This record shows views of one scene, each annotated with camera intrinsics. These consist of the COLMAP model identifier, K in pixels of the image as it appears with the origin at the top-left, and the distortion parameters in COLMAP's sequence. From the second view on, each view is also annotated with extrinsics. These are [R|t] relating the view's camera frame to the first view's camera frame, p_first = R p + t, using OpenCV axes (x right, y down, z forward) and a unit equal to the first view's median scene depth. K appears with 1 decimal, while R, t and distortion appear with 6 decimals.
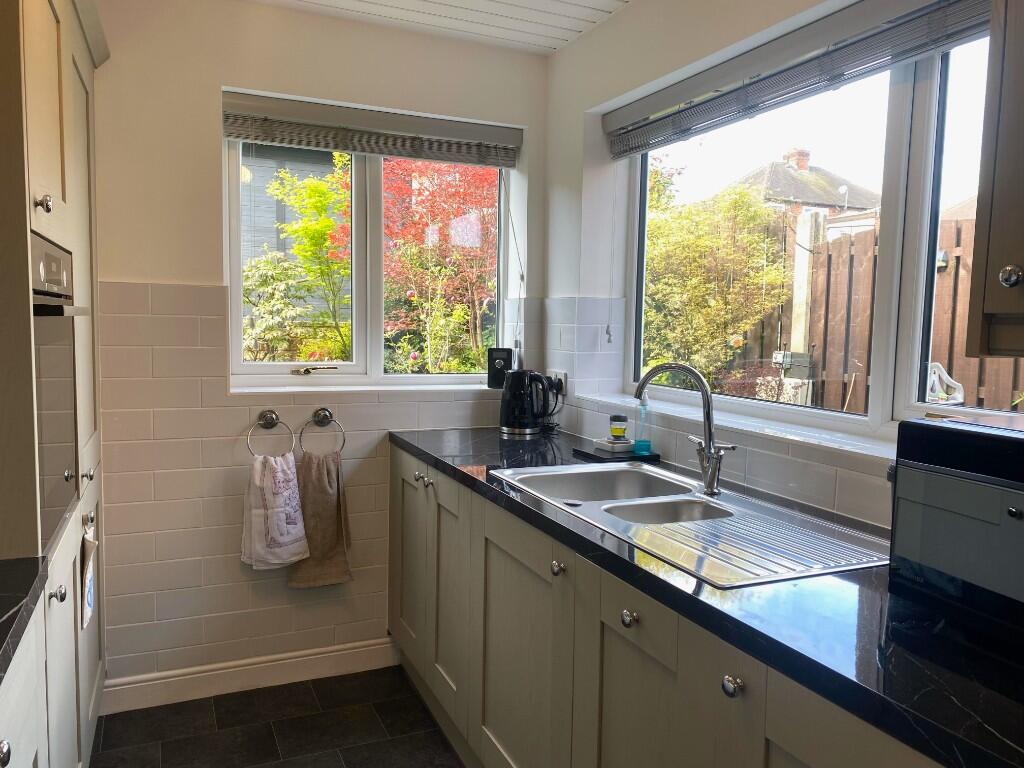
lens RADIAL K [[780.6, 0, 516.0], [0, 780.6, 385.4], [0, 0, 1]] dist [0.052955, -0.060378]
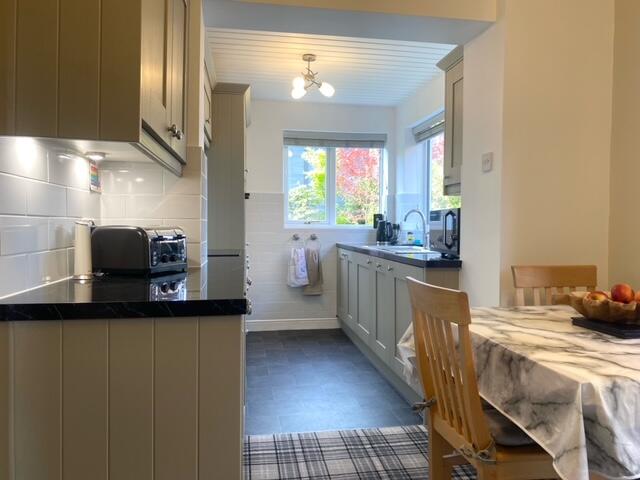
lens RADIAL K [[487.8, 0, 318.9], [0, 487.8, 238.0], [0, 0, 1]] dist [0.052955, -0.060378]
pose [[0.963554, -0.008874, -0.267367, 0.246119], [-0.007467, 0.998168, -0.060041, 0.146682], [0.267410, 0.059849, 0.961722, -0.709523]]
